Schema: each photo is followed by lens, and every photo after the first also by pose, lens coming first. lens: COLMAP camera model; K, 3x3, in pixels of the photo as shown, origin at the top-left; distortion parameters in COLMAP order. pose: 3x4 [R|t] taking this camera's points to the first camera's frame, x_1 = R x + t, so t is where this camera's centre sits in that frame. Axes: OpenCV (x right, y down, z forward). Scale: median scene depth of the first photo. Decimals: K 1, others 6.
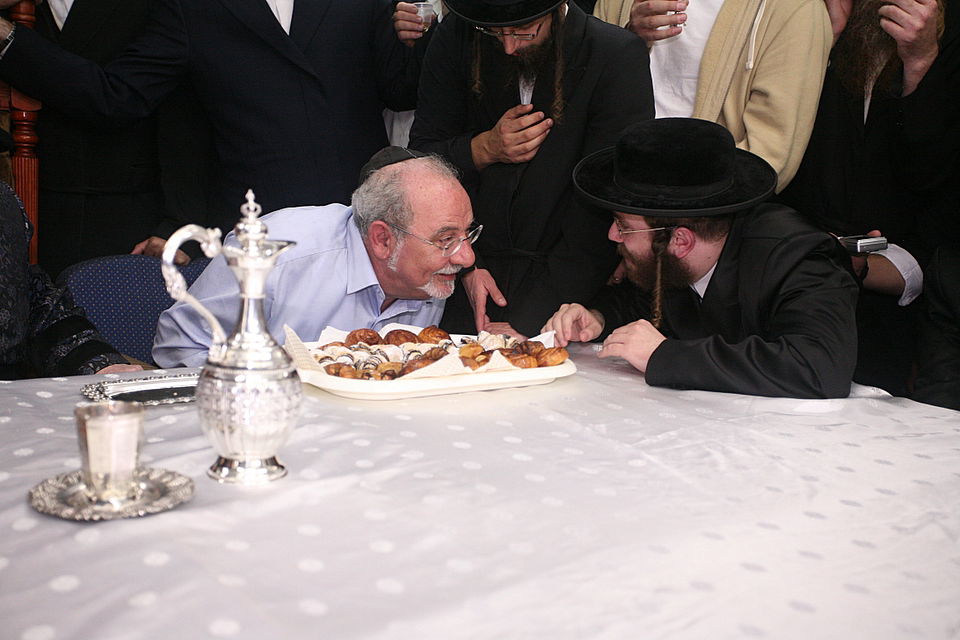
lens RADIAL K [[1058.3, 0, 479.1], [0, 1058.3, 307.8], [0, 0, 1]] dist [0.047845, 0.000000]
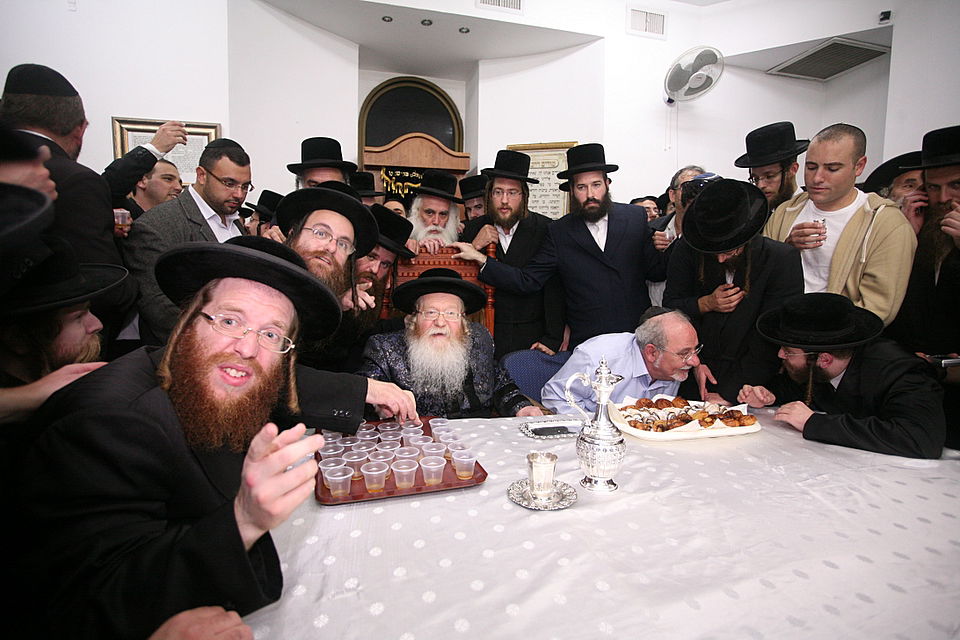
lens RADIAL K [[493.8, 0, 475.5], [0, 493.8, 319.6], [0, 0, 1]] dist [-0.057720, 0.025541]
pose [[0.921732, -0.001731, -0.387822, -0.048927], [-0.019486, 0.998520, -0.050768, -0.091399], [0.387337, 0.054352, 0.920335, -0.012769]]
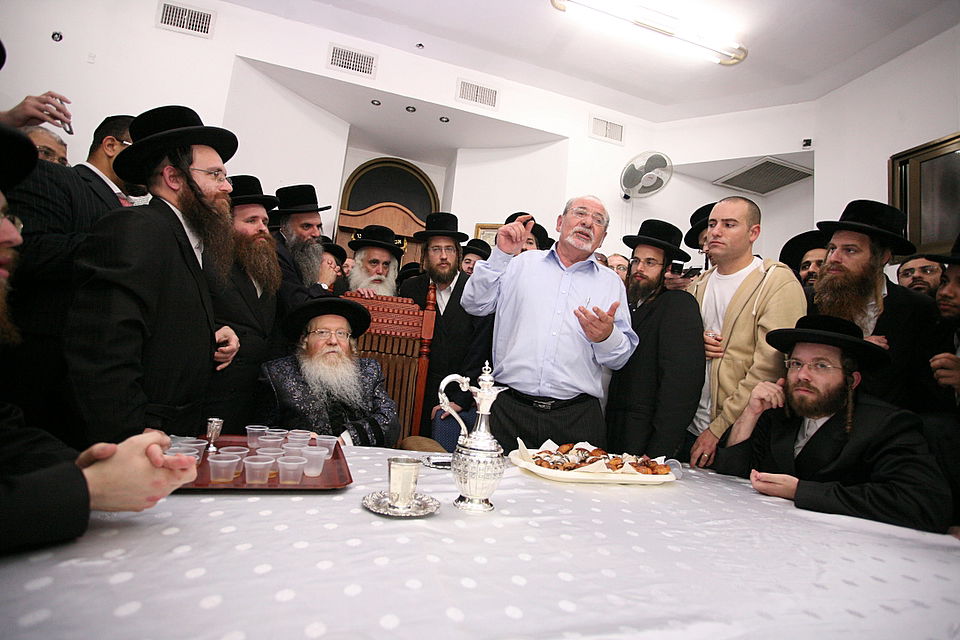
lens RADIAL K [[471.5, 0, 479.6], [0, 471.5, 317.5], [0, 0, 1]] dist [-0.038861, 0.004764]
pose [[0.934923, 0.004103, -0.354828, 0.067908], [-0.098665, 0.963510, -0.248825, 0.027406], [0.340859, 0.267641, 0.901212, 0.112420]]
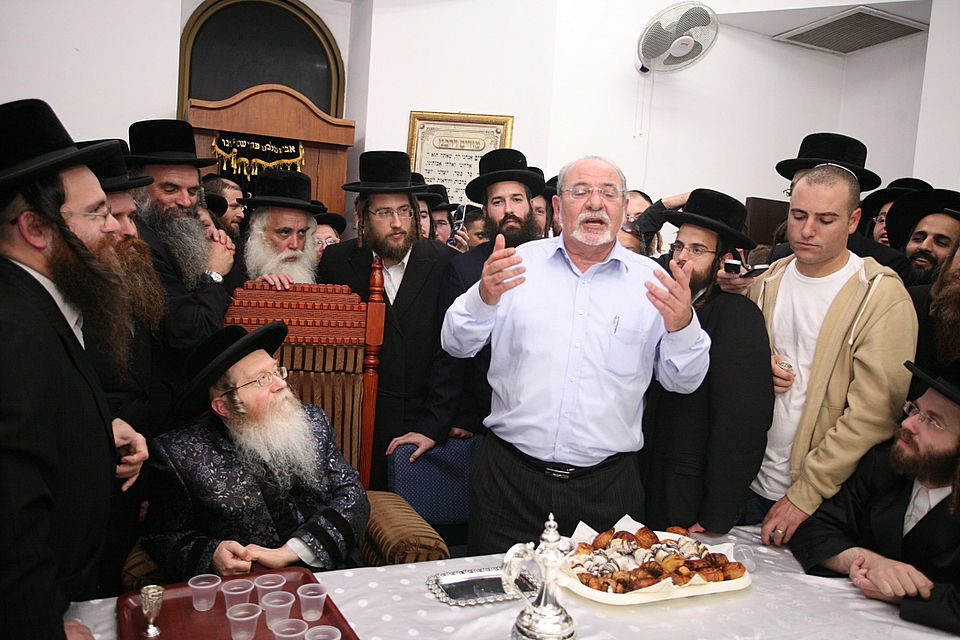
lens RADIAL K [[748.9, 0, 473.9], [0, 748.9, 310.9], [0, 0, 1]] dist [-0.019121, 0.042882]
pose [[0.974646, 0.027127, -0.222104, -0.065350], [-0.045121, 0.996060, -0.076348, -0.234666], [0.219158, 0.084434, 0.972029, -0.096437]]
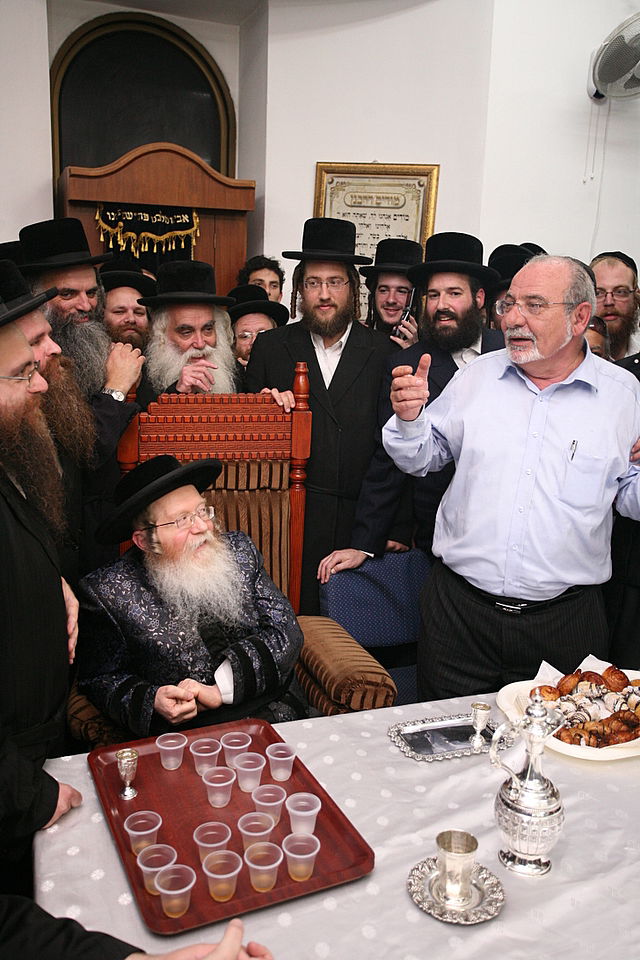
lens RADIAL K [[869.7, 0, 303.6], [0, 869.7, 468.9], [0, 0, 1]] dist [-0.001467, 0.073687]
pose [[0.957729, 0.038007, -0.285152, -0.141390], [-0.021658, 0.997947, 0.060269, -0.360847], [0.286857, -0.051545, 0.956586, -0.201924]]
